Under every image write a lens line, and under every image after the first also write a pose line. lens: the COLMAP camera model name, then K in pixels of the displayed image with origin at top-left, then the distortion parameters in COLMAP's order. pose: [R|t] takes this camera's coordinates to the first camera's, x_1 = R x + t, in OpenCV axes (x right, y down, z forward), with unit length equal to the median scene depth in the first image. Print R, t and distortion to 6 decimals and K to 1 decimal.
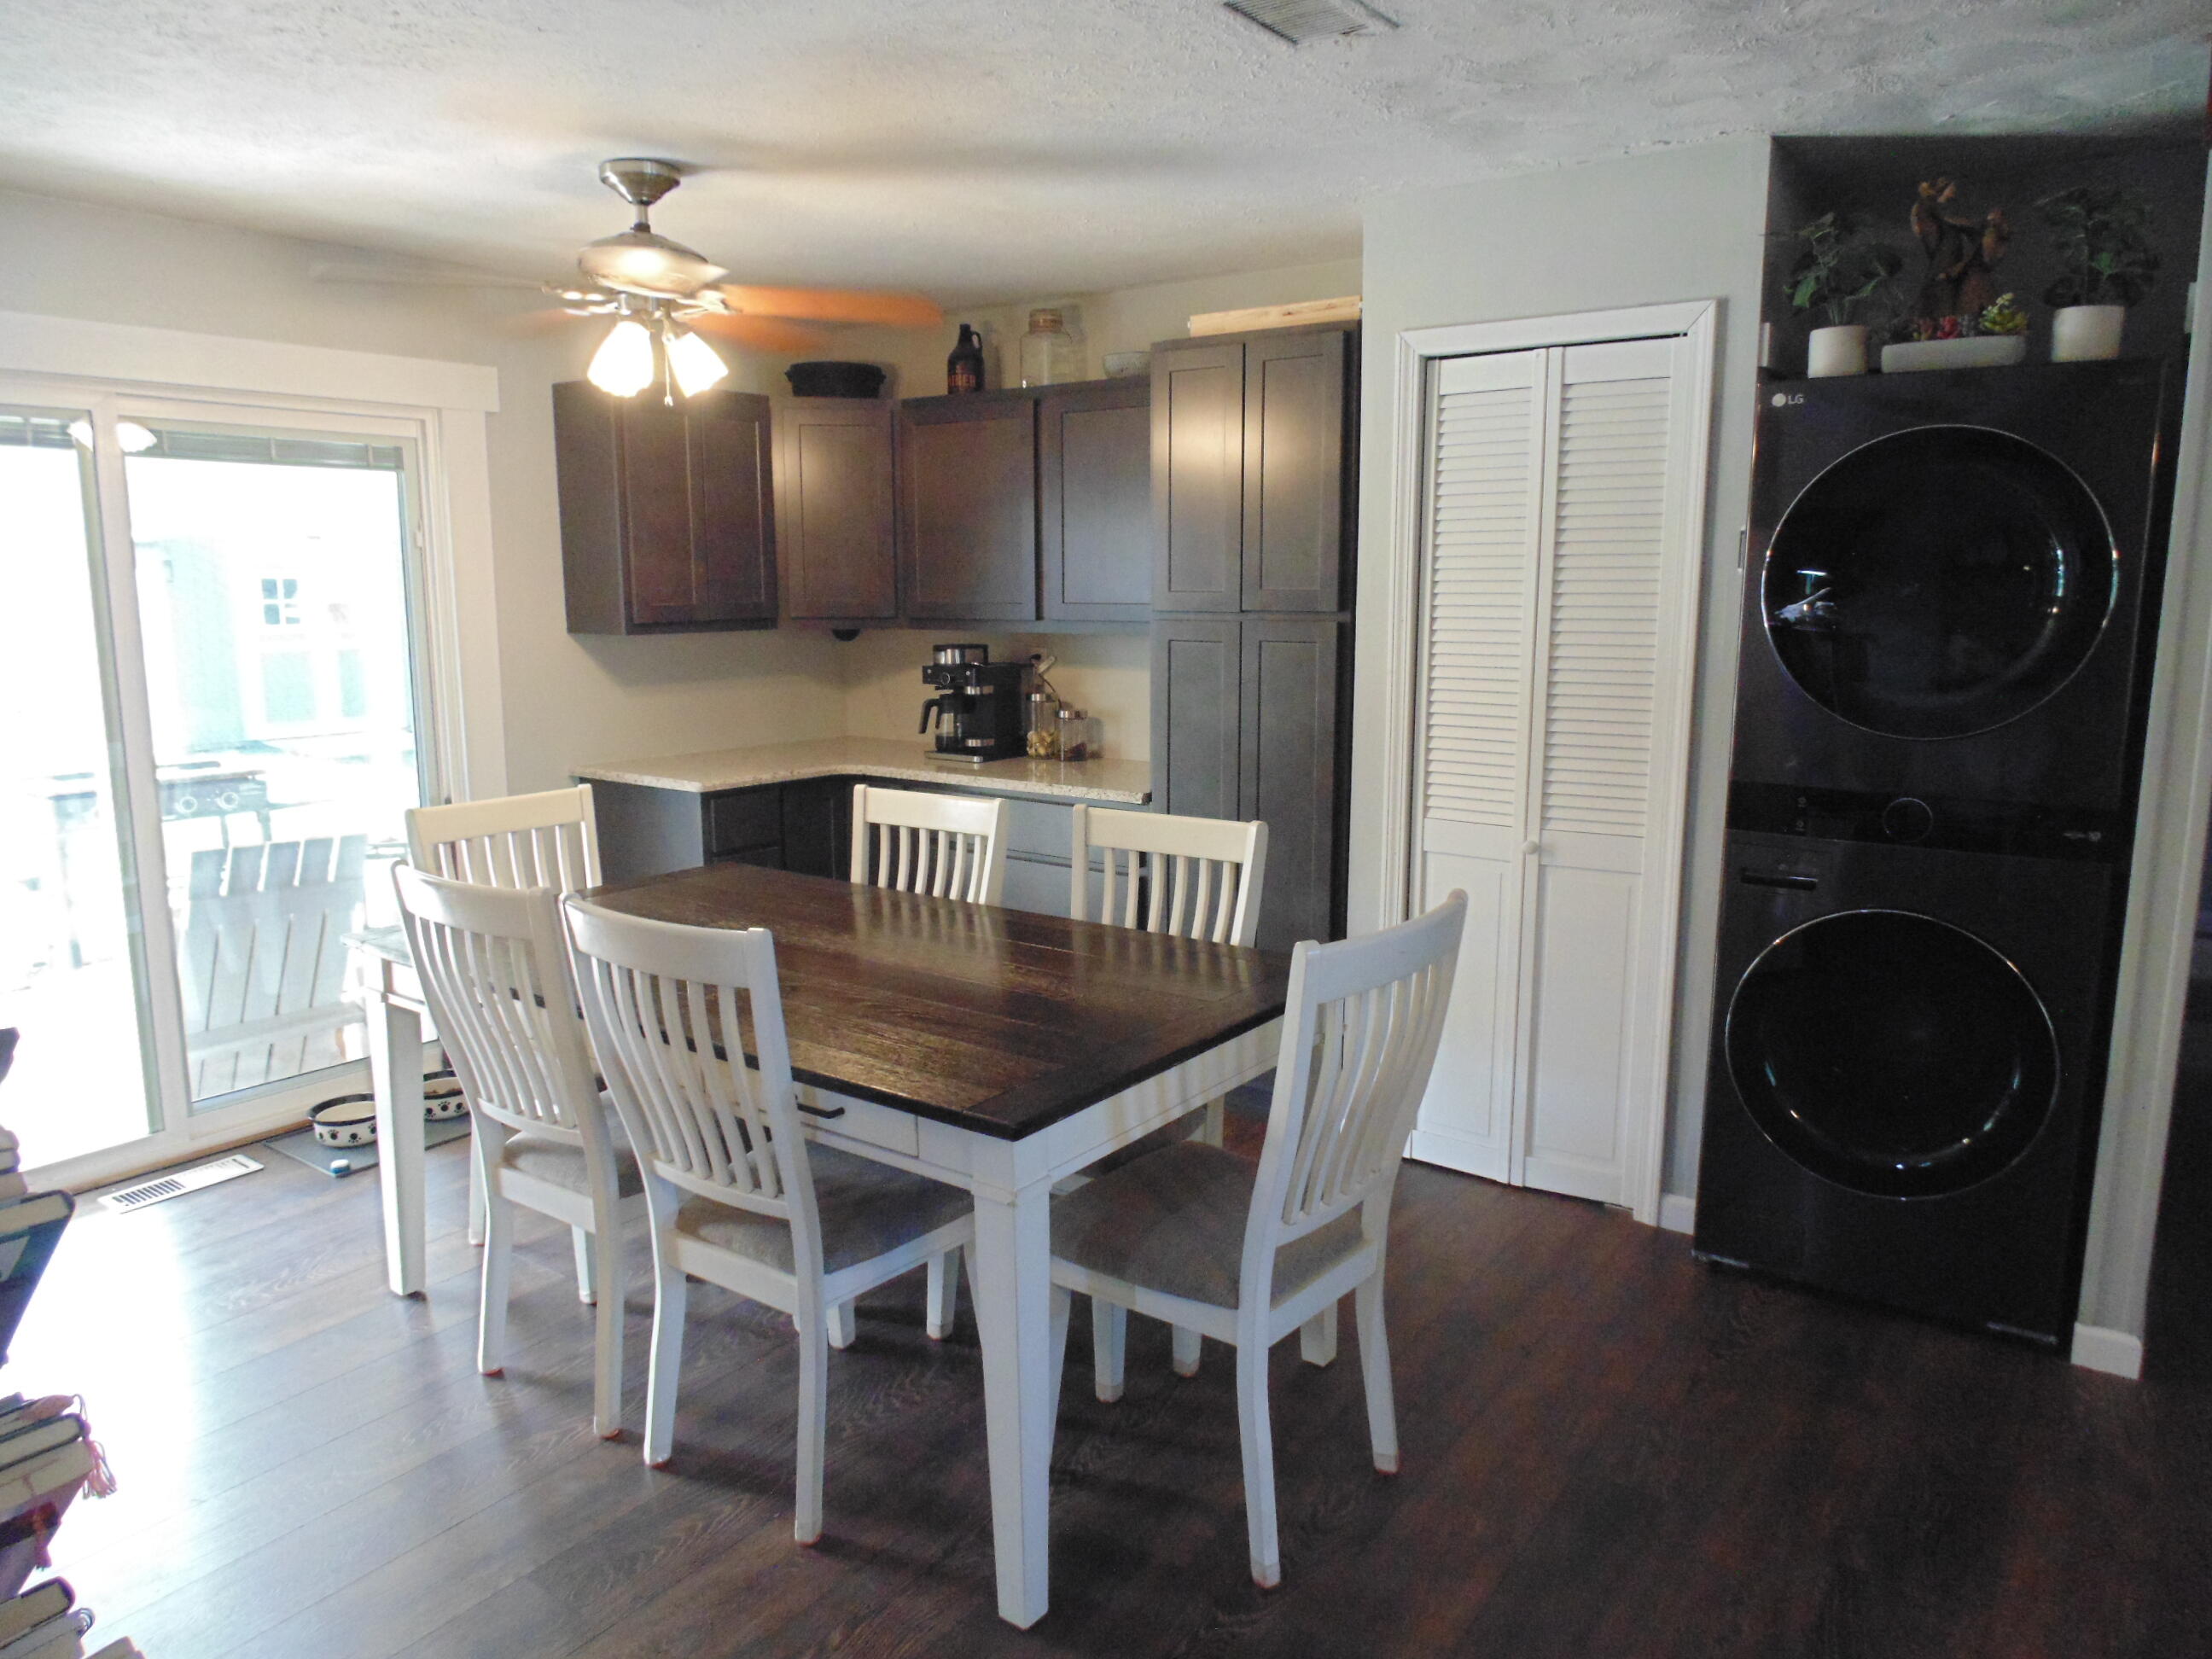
lens RADIAL K [[1485.9, 0, 1106.8], [0, 1485.9, 826.5], [0, 0, 1]] dist [-0.021294, 0.005943]
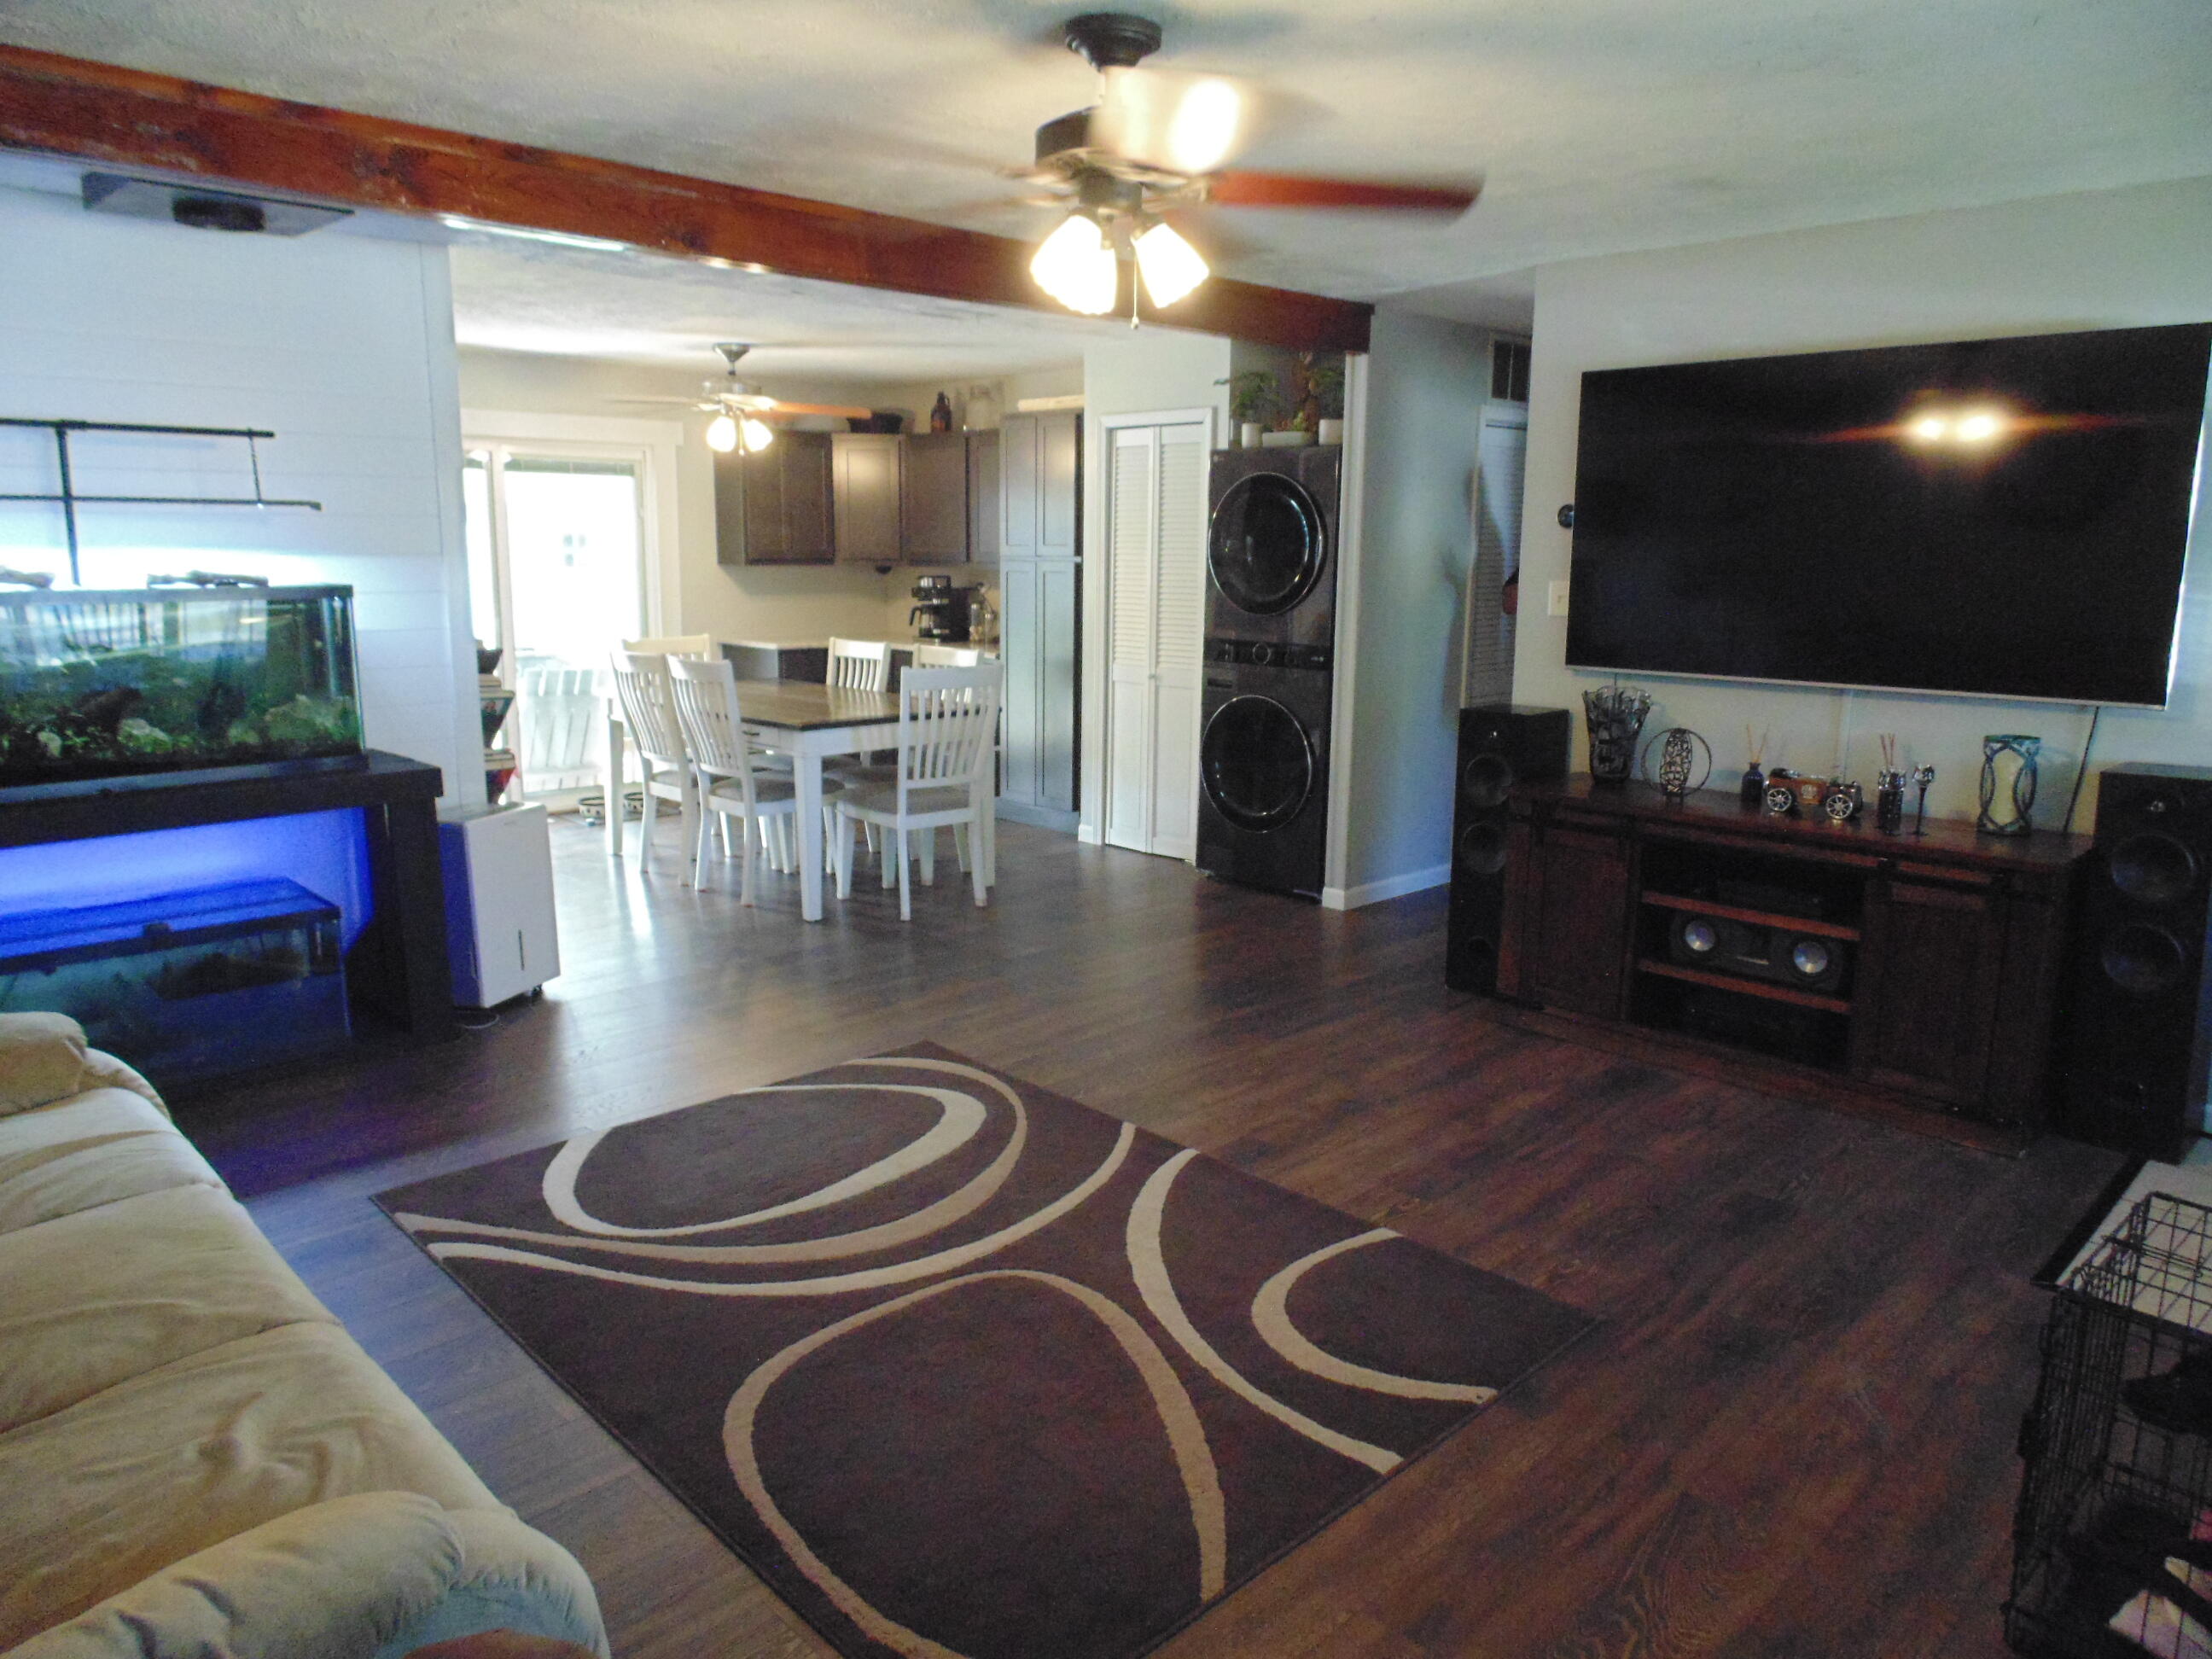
lens RADIAL K [[1485.9, 0, 1102.2], [0, 1485.9, 819.2], [0, 0, 1]] dist [-0.021294, 0.005943]
pose [[0.985501, 0.045337, -0.163500, 0.547894], [-0.042328, 0.998865, 0.021848, 0.162315], [0.164305, -0.014610, 0.986301, -0.963798]]
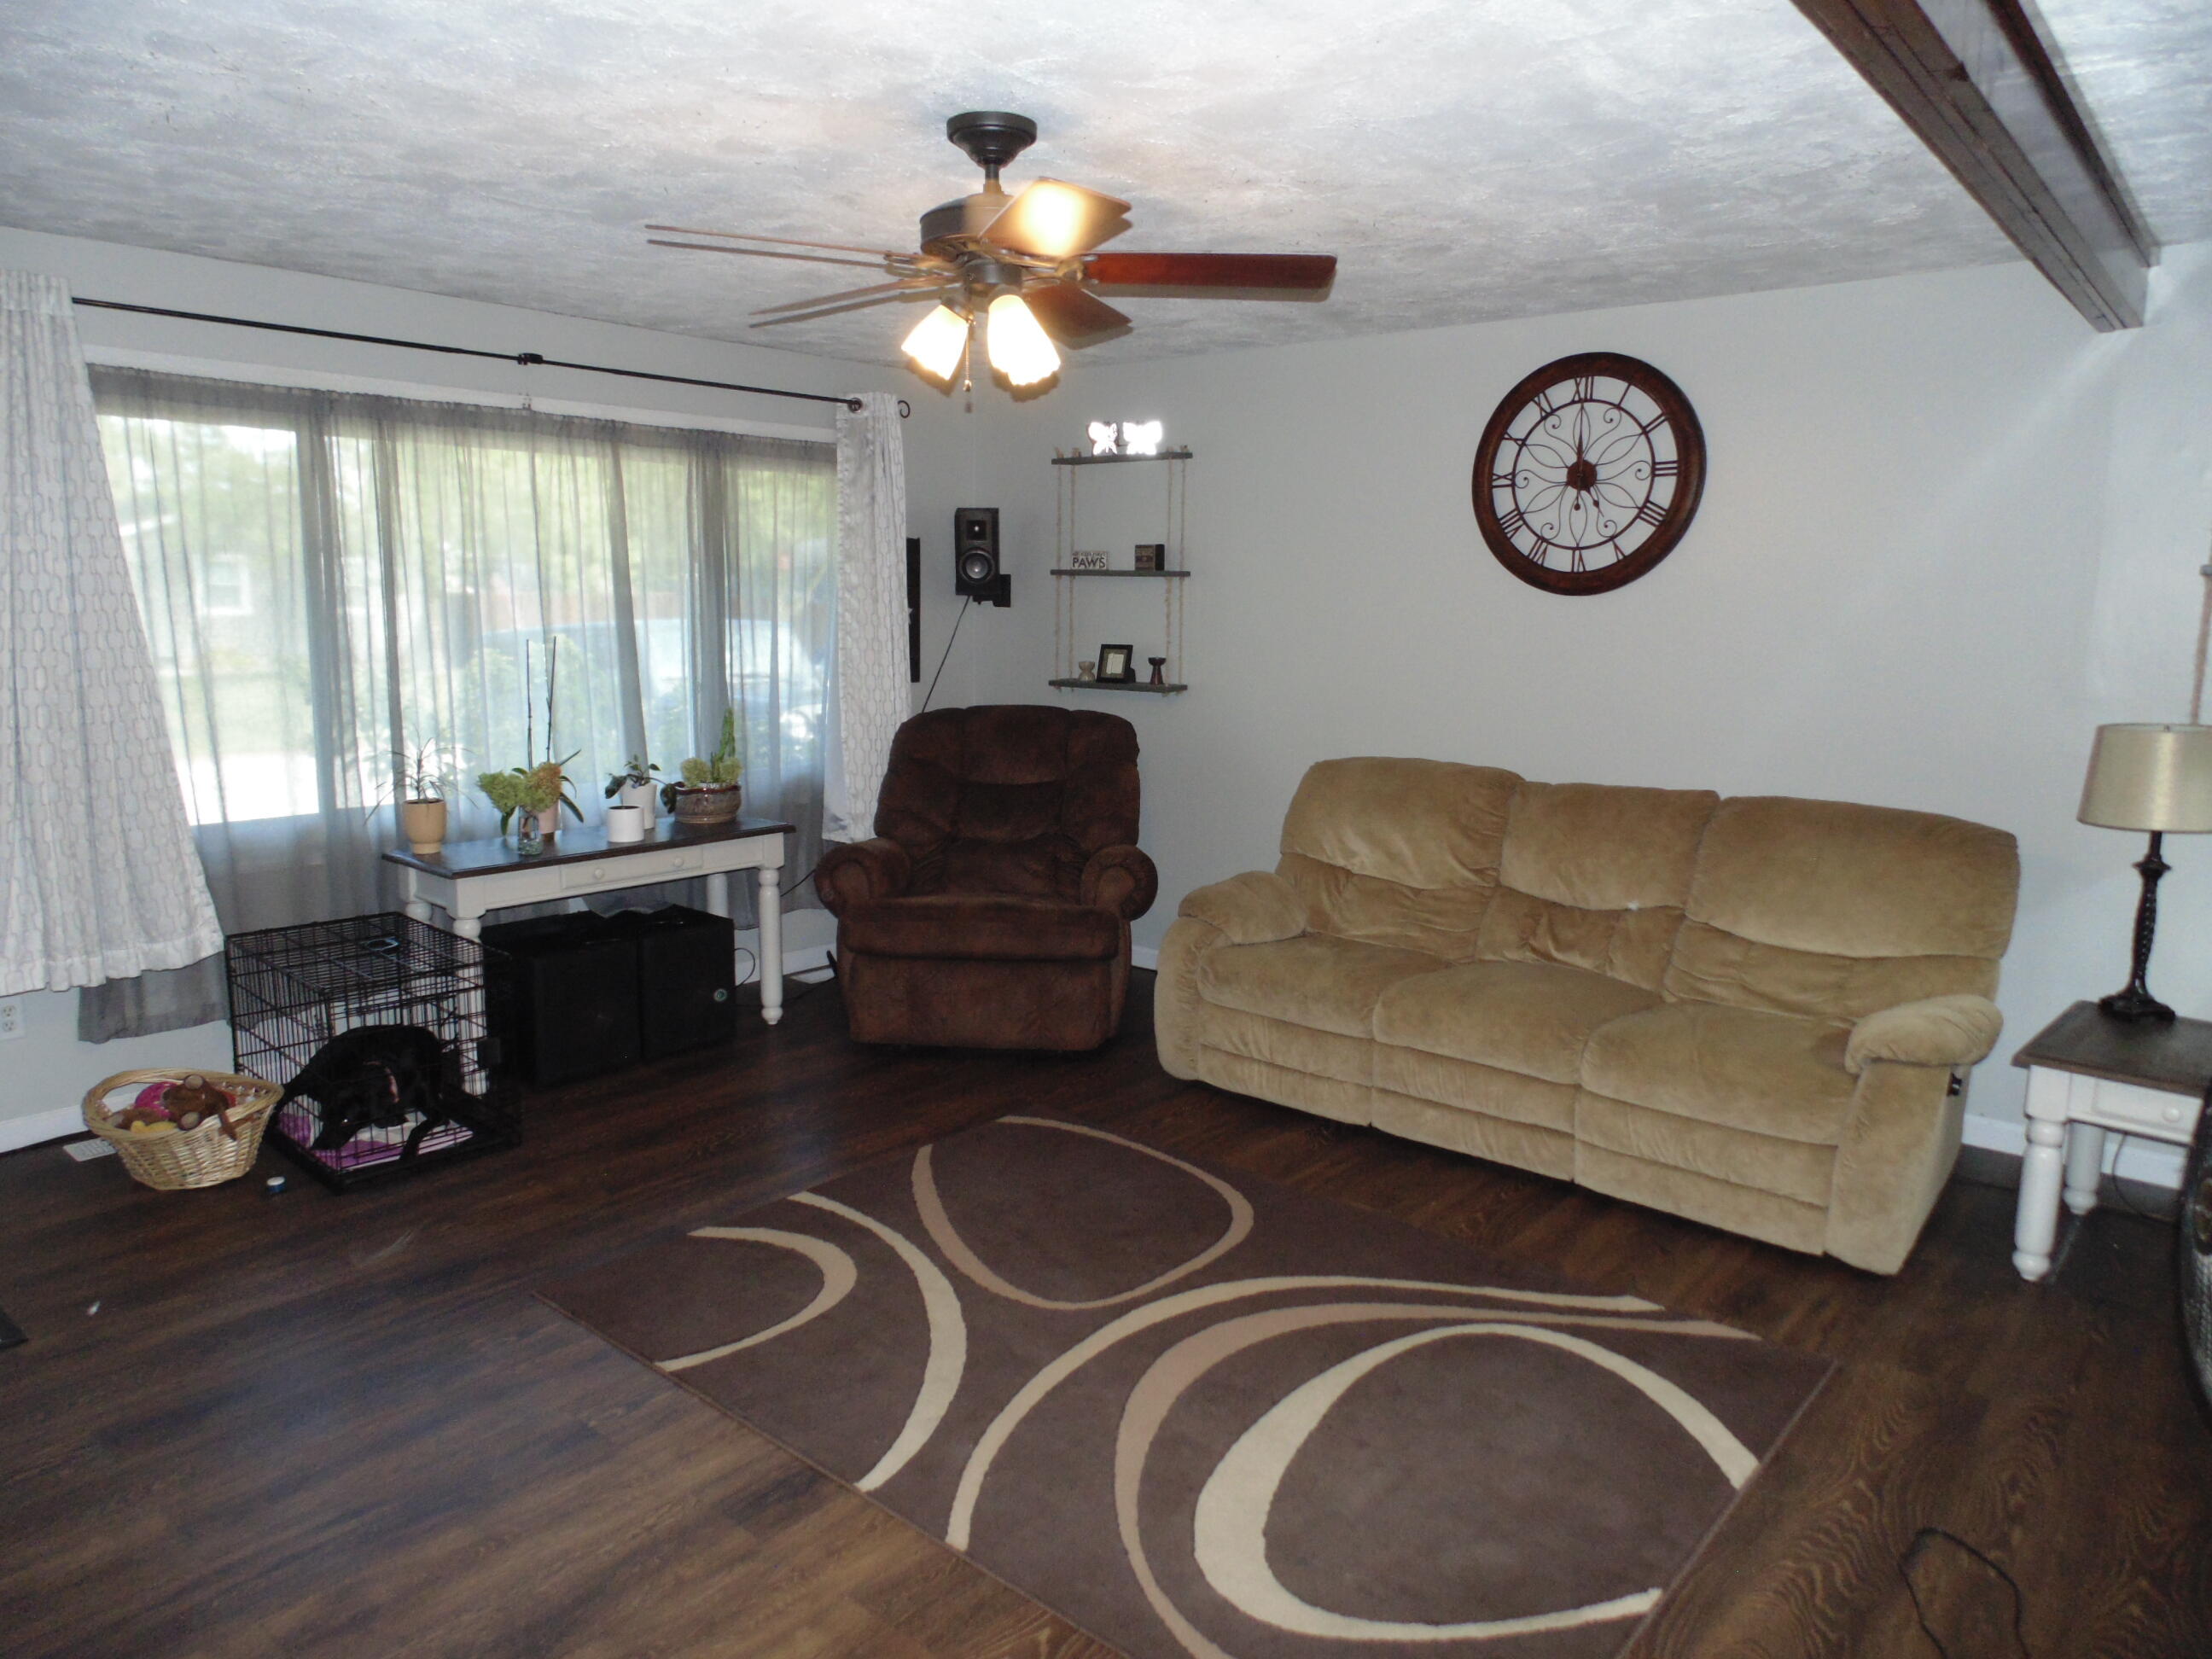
lens RADIAL K [[1485.9, 0, 1109.1], [0, 1485.9, 833.2], [0, 0, 1]] dist [-0.021294, 0.005943]
pose [[-0.997258, -0.015443, 0.072376, -0.084696], [0.007817, 0.950531, 0.310530, -0.471882], [-0.073592, 0.310244, -0.947804, 2.923488]]
